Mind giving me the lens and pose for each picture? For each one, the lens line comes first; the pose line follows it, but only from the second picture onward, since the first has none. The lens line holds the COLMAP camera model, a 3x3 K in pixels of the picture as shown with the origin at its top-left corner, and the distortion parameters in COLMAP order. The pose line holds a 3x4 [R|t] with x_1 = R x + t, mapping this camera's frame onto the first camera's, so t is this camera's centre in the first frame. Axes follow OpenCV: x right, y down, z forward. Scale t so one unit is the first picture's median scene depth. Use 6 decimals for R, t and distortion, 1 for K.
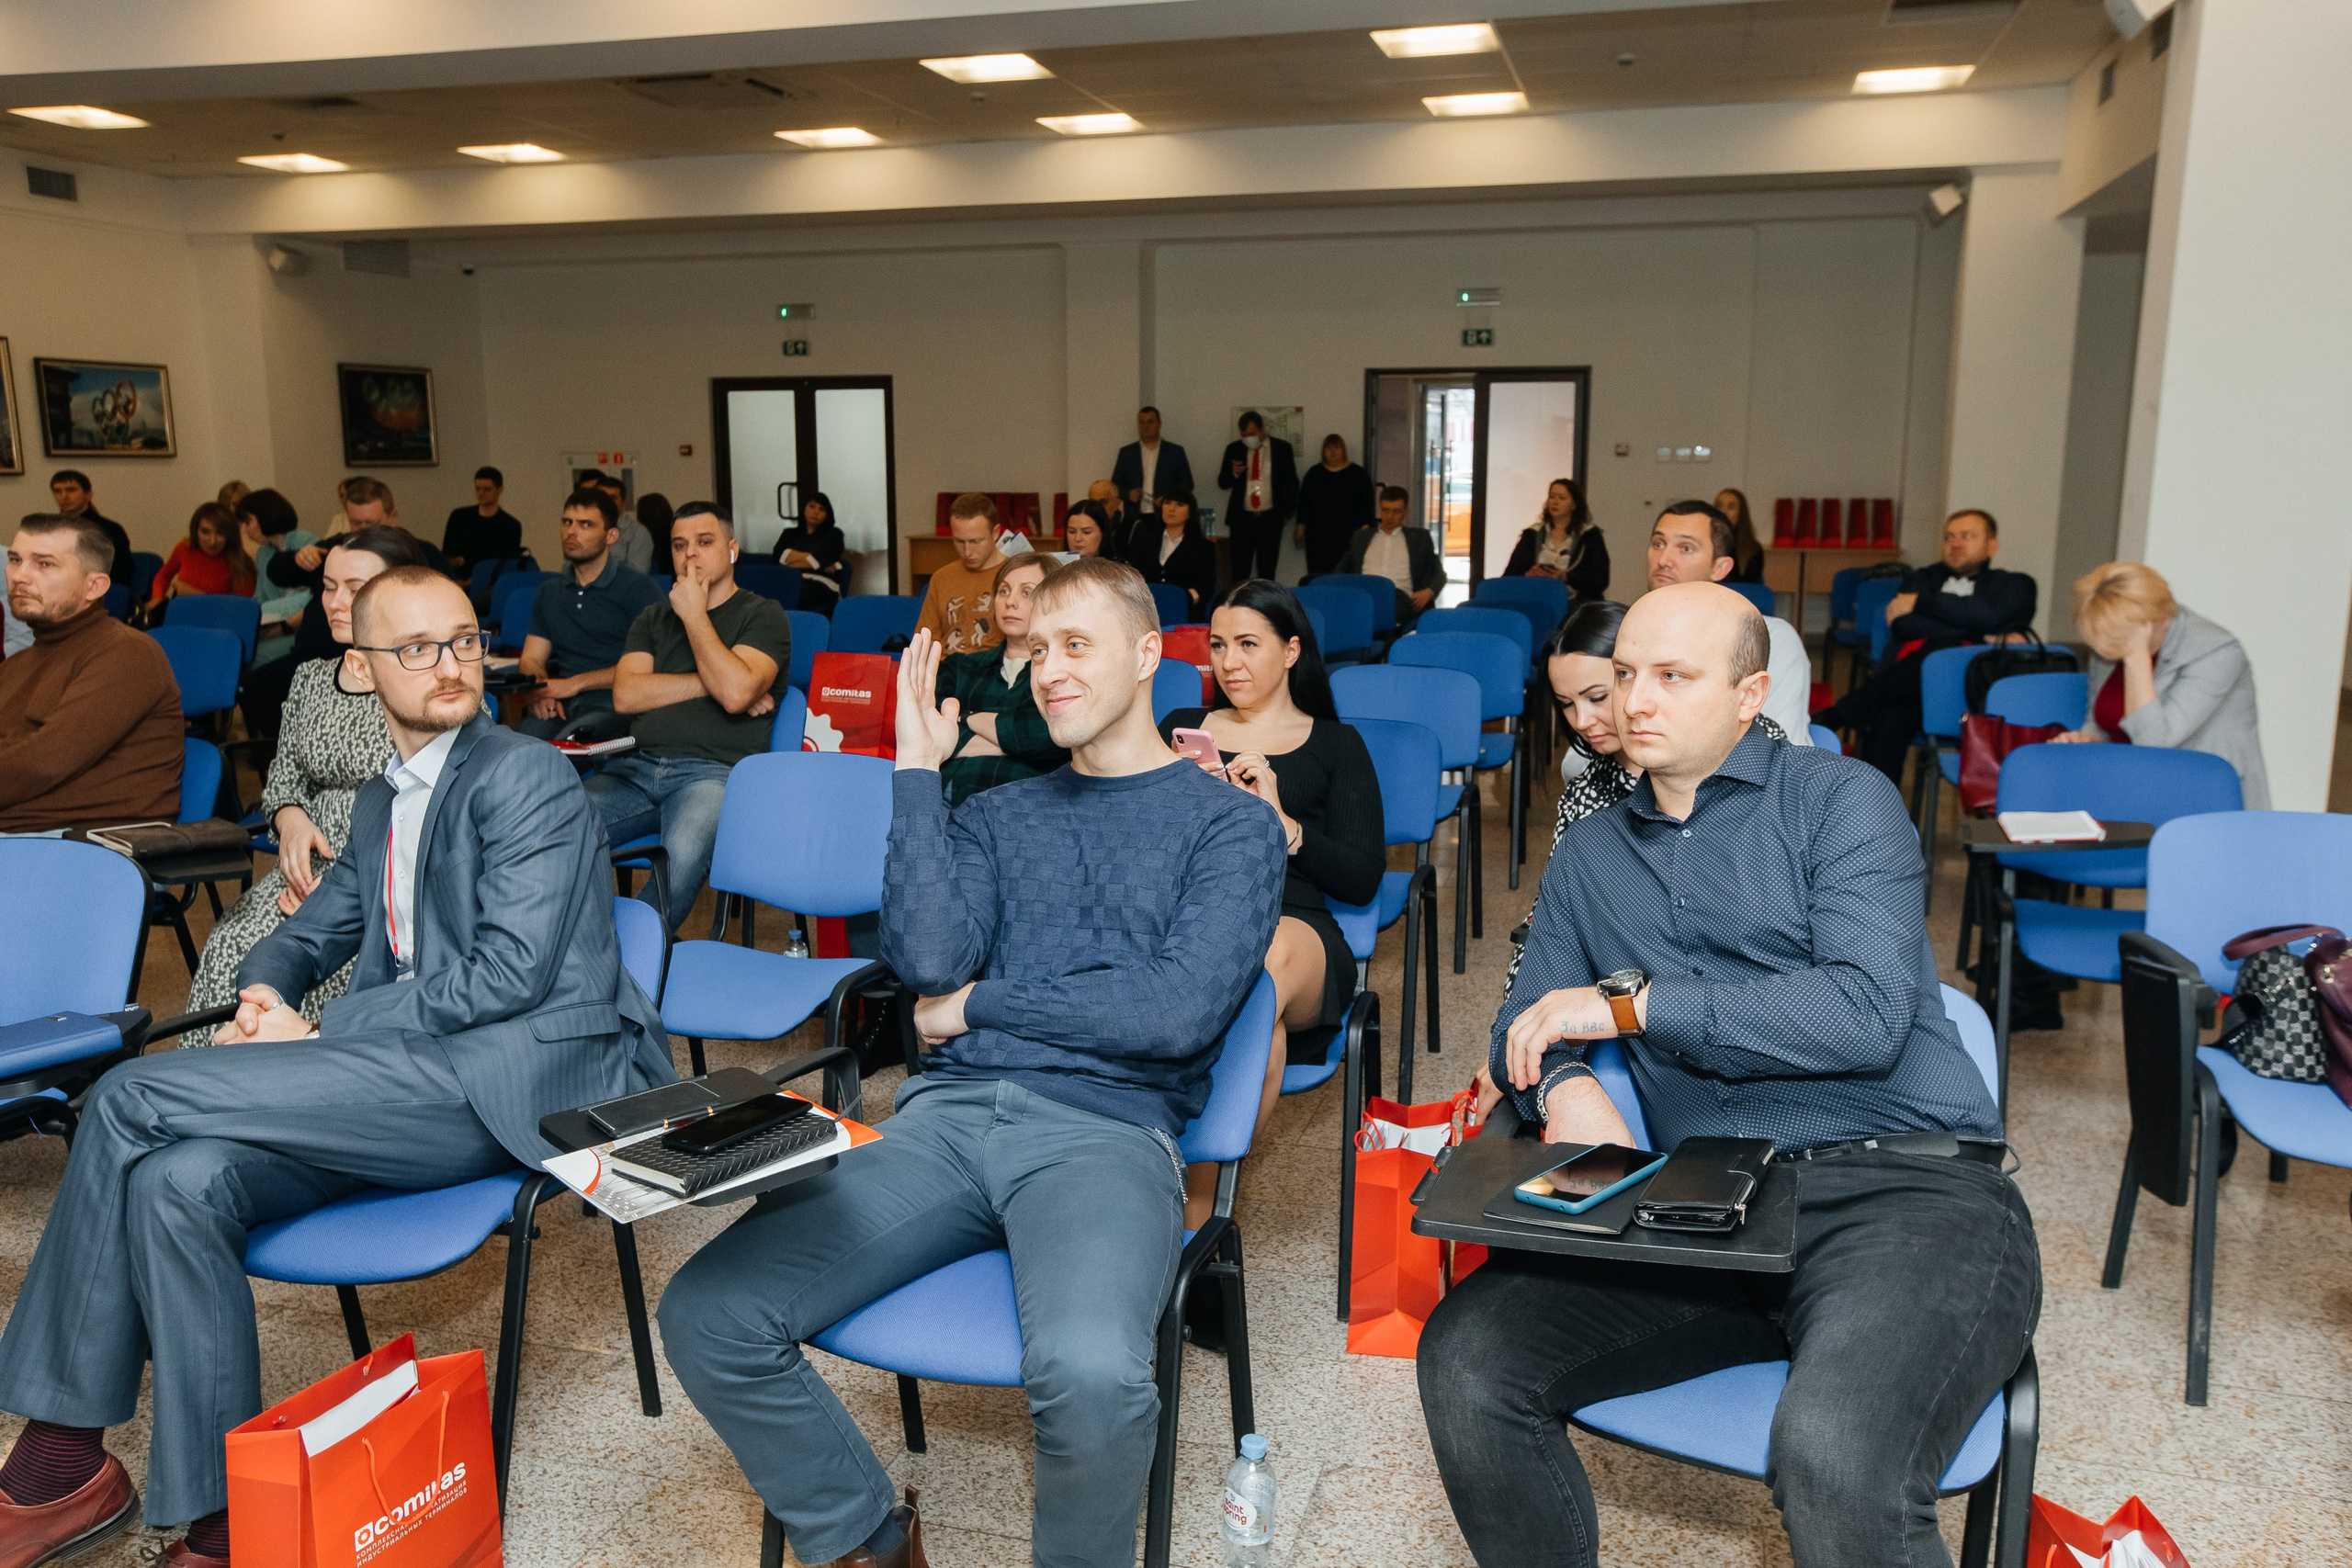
lens RADIAL K [[1740.1, 0, 1174.8], [0, 1740.1, 793.8], [0, 0, 1]] dist [-0.009087, 0.000559]
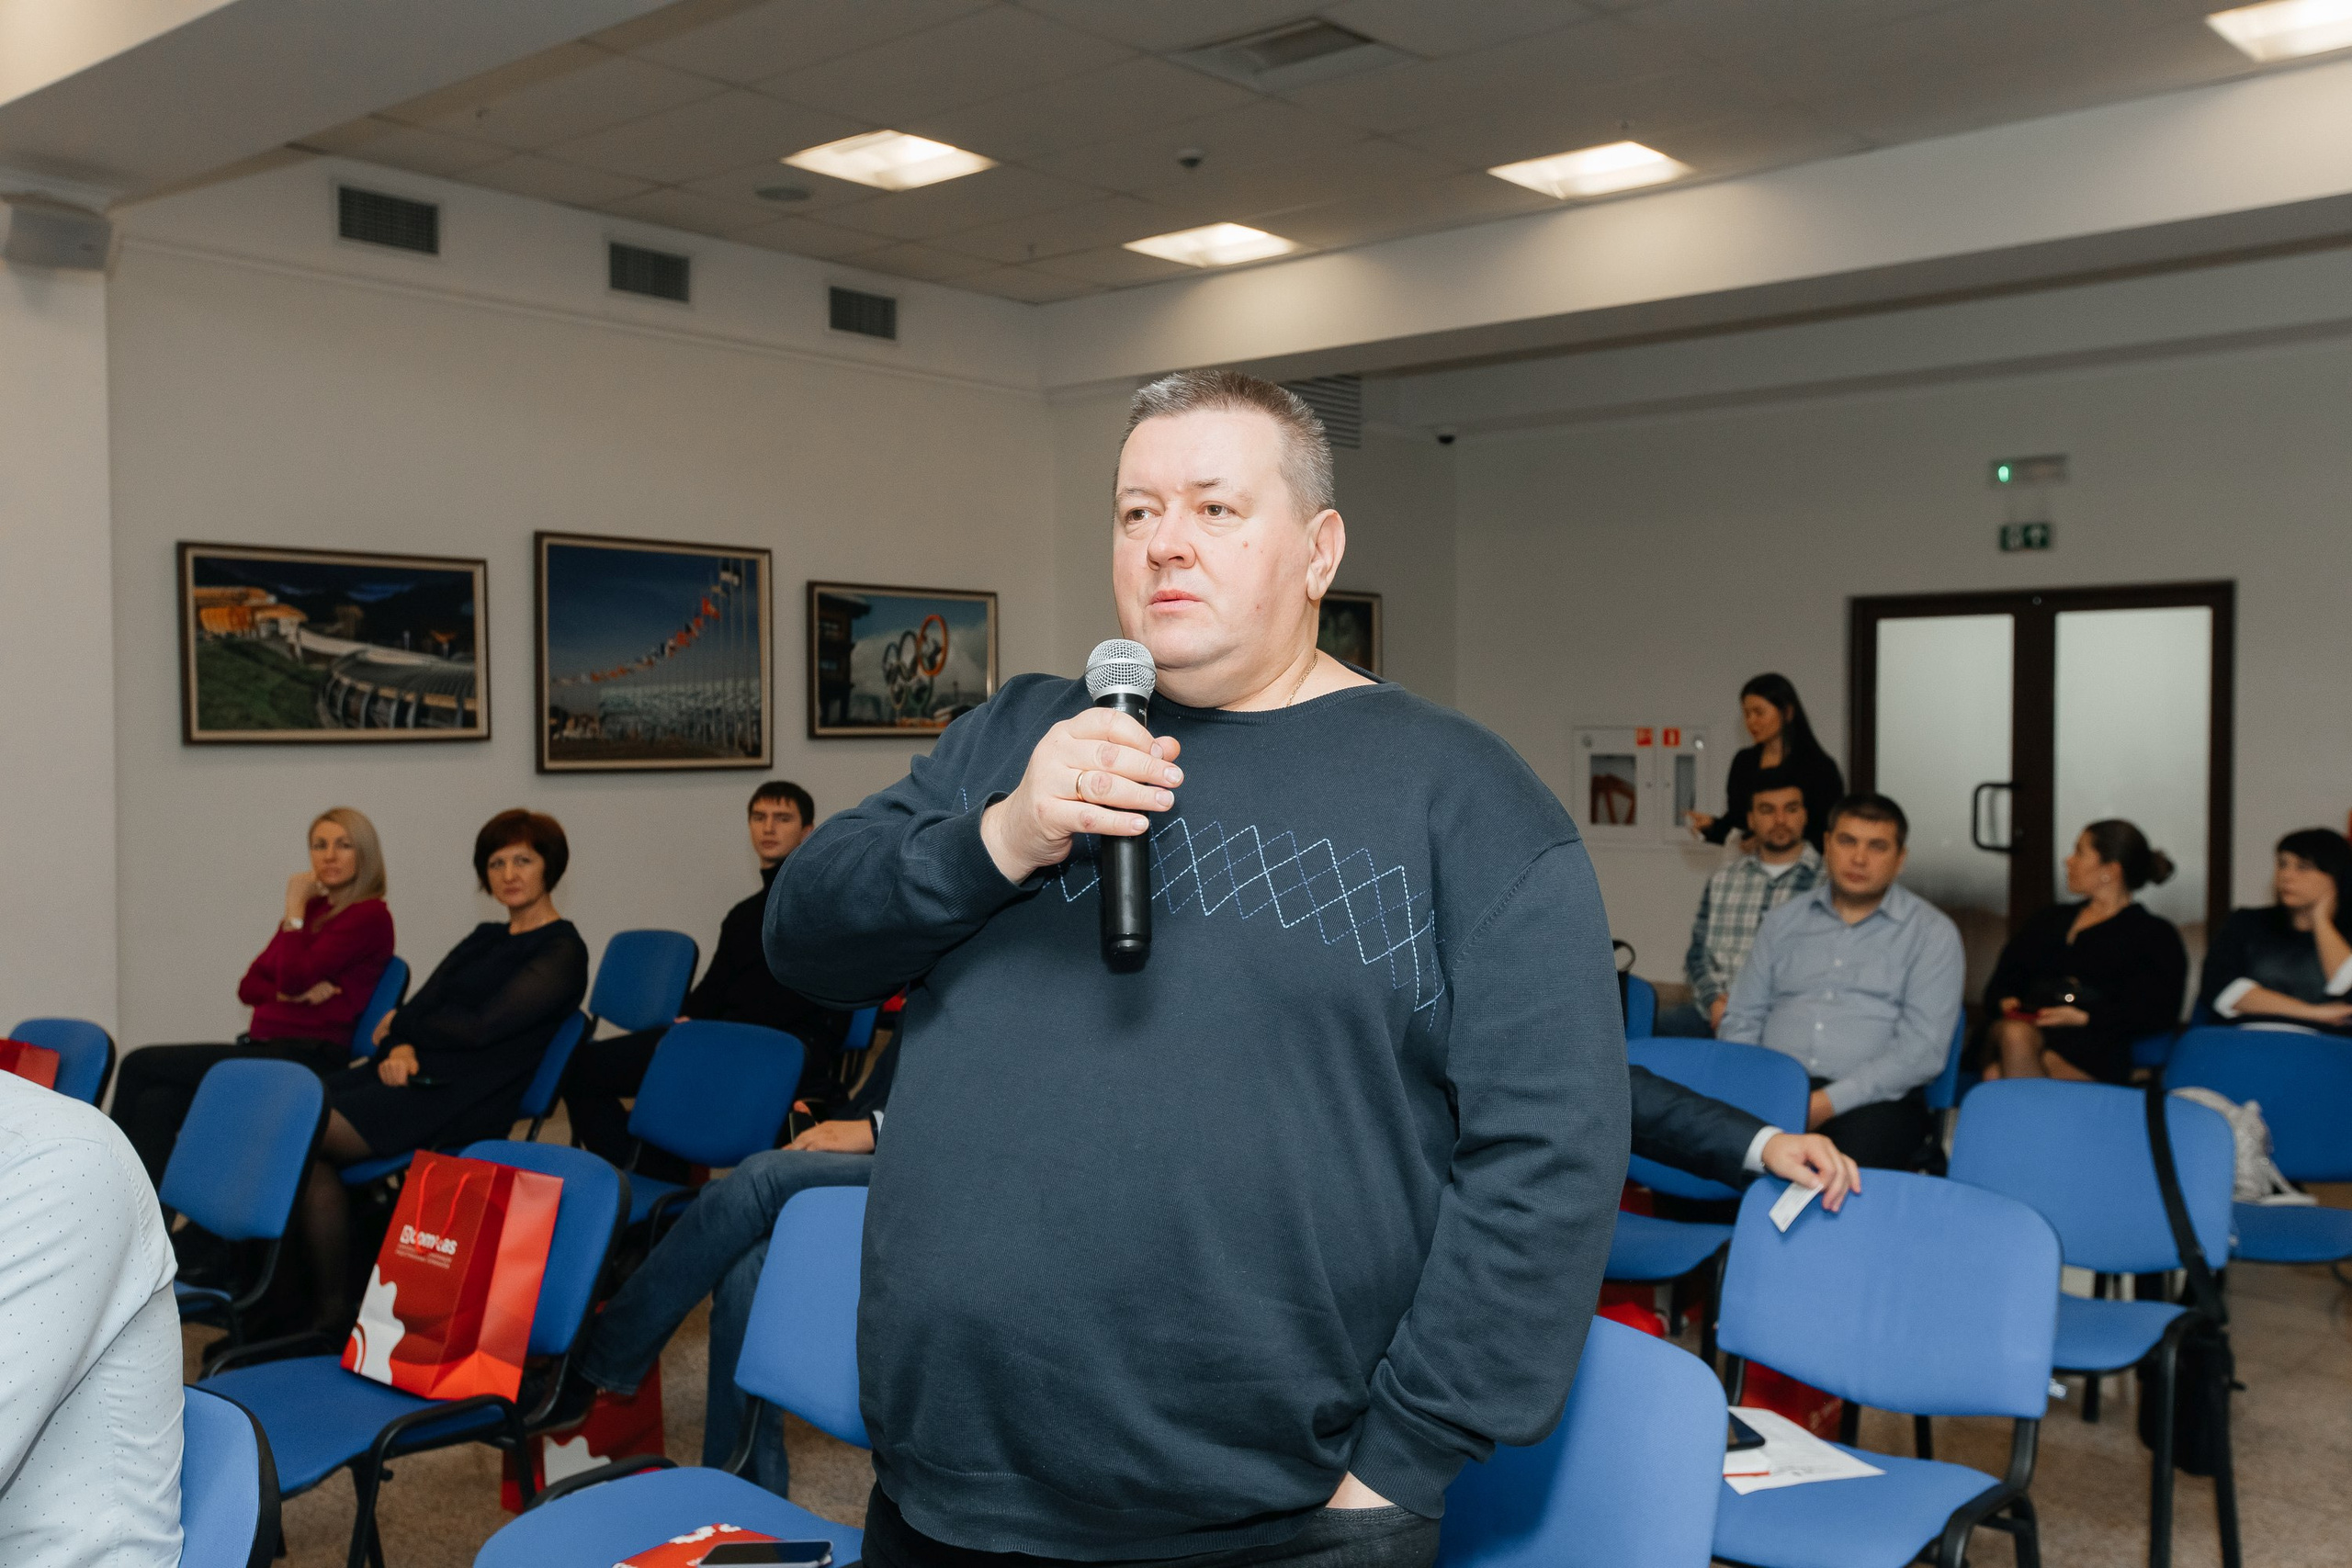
lens RADIAL K [[2151.0, 0, 1177.1], [0, 2151.0, 777.7], [0, 0, 1]] dist [0.000705, 0.000000]
pose [[0.900794, 0.010072, -0.434130, -0.196144], [-0.079966, 0.986482, -0.143037, -0.079467], [0.426821, 0.163562, 0.889422, 0.366902]]
